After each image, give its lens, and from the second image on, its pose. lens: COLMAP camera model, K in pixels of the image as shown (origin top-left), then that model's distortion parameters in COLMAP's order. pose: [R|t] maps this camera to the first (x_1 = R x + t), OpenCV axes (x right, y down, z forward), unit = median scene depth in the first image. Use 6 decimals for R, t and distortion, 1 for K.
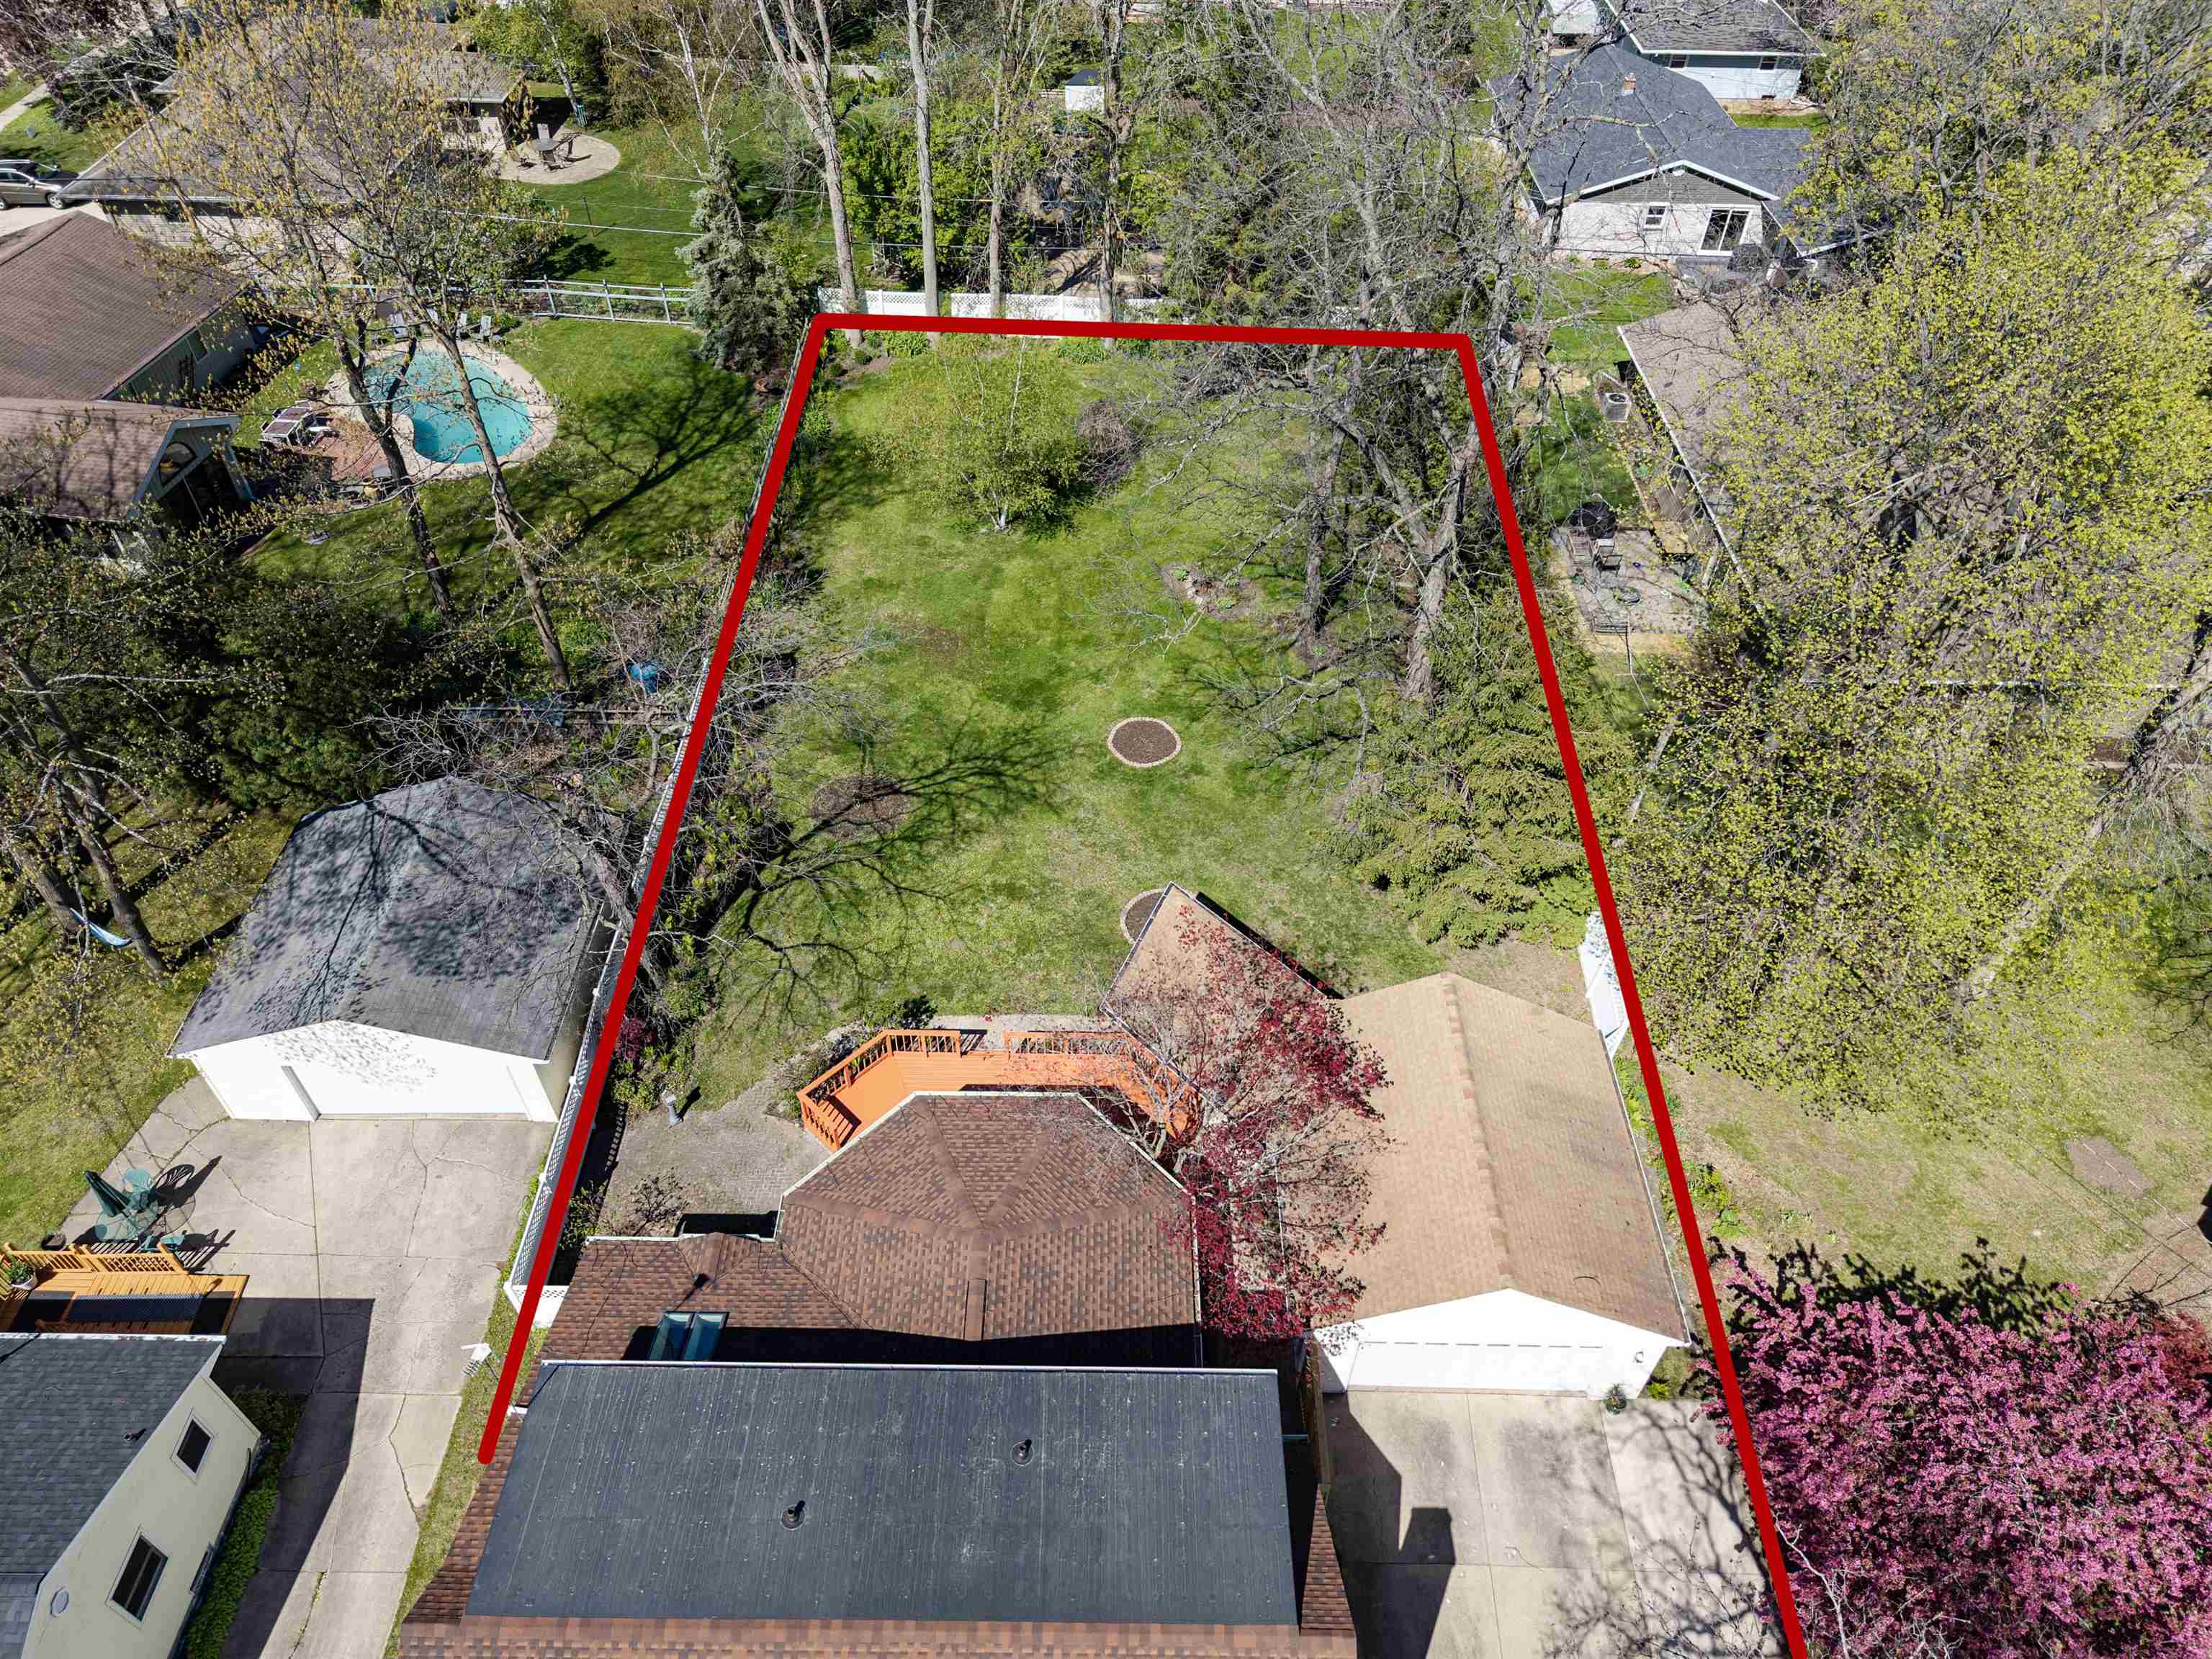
lens RADIAL K [[1493.4, 0, 1110.1], [0, 1493.4, 821.5], [0, 0, 1]] dist [0.039109, -0.038996]
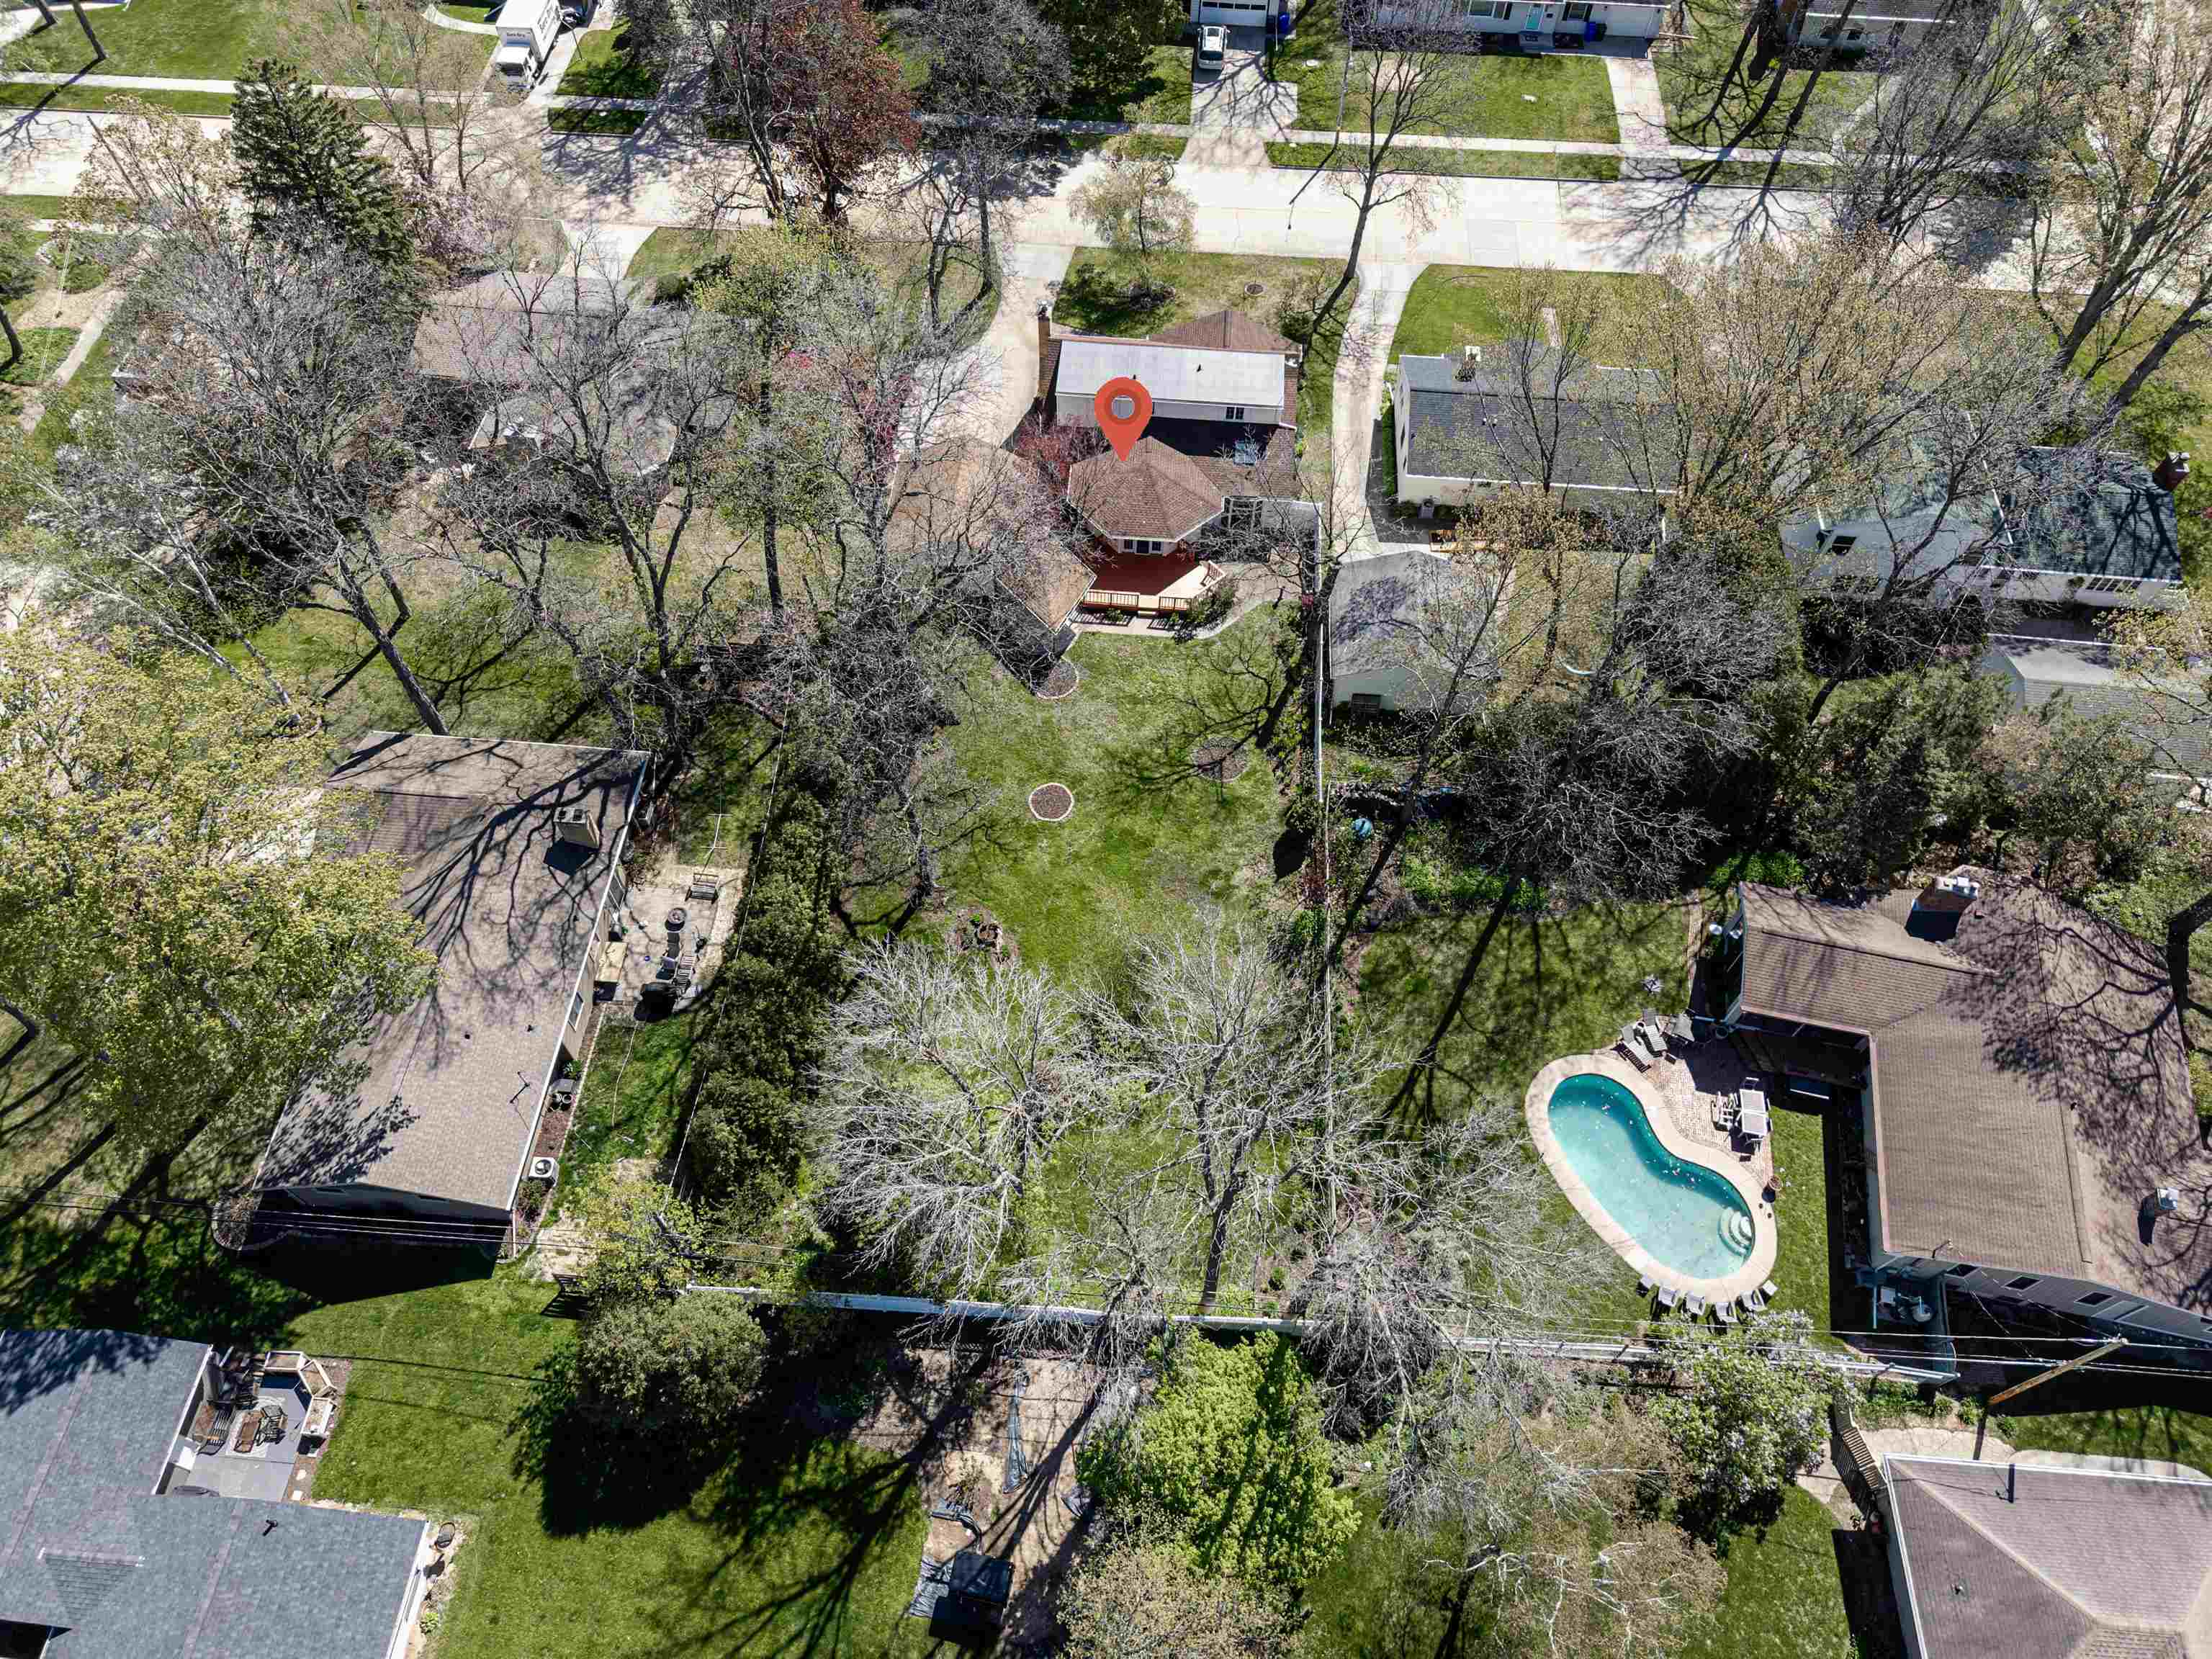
lens RADIAL K [[1493.4, 0, 1110.1], [0, 1493.4, 821.5], [0, 0, 1]] dist [0.039109, -0.038996]
pose [[-0.997079, -0.076140, 0.006020, -0.050508], [0.018956, -0.170339, 0.985203, -1.596252], [-0.073988, 0.982439, 0.171285, 0.716597]]
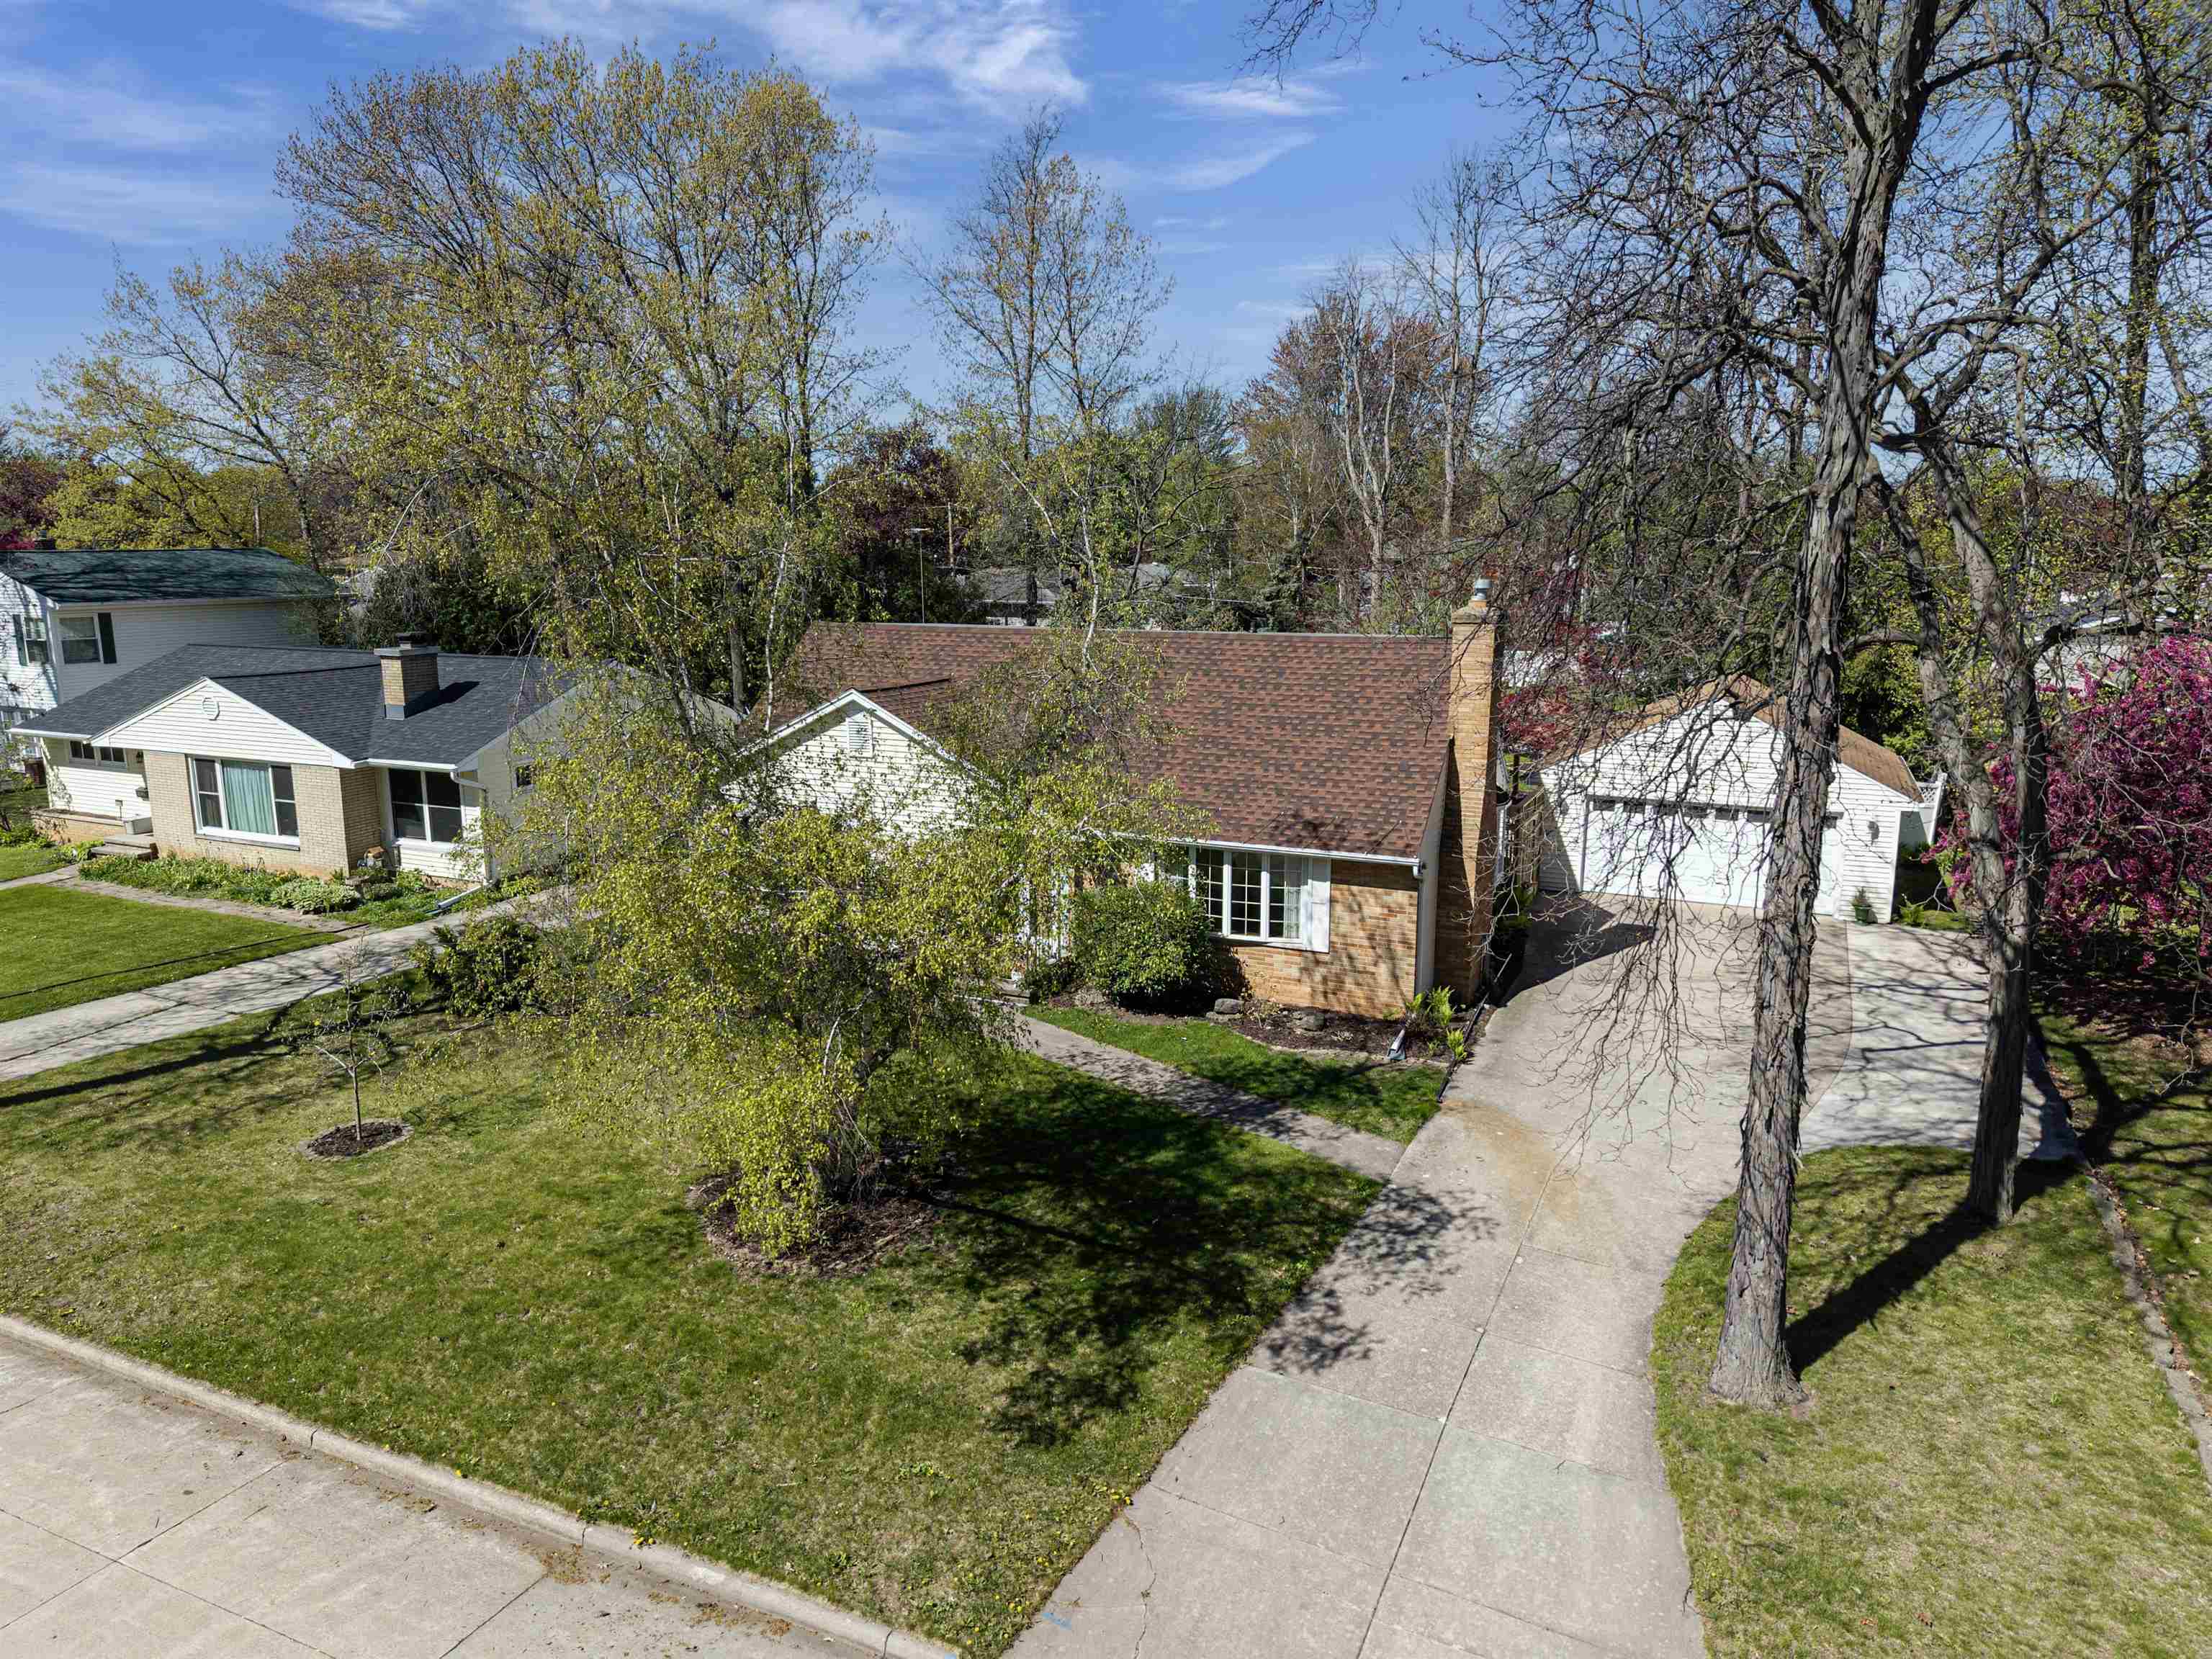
lens RADIAL K [[1493.4, 0, 1110.1], [0, 1493.4, 821.5], [0, 0, 1]] dist [0.039109, -0.038996]
pose [[0.918378, 0.046499, -0.392964, 0.171679], [-0.252814, 0.832912, -0.492283, 0.612760], [0.304414, 0.551448, 0.776684, 0.025749]]
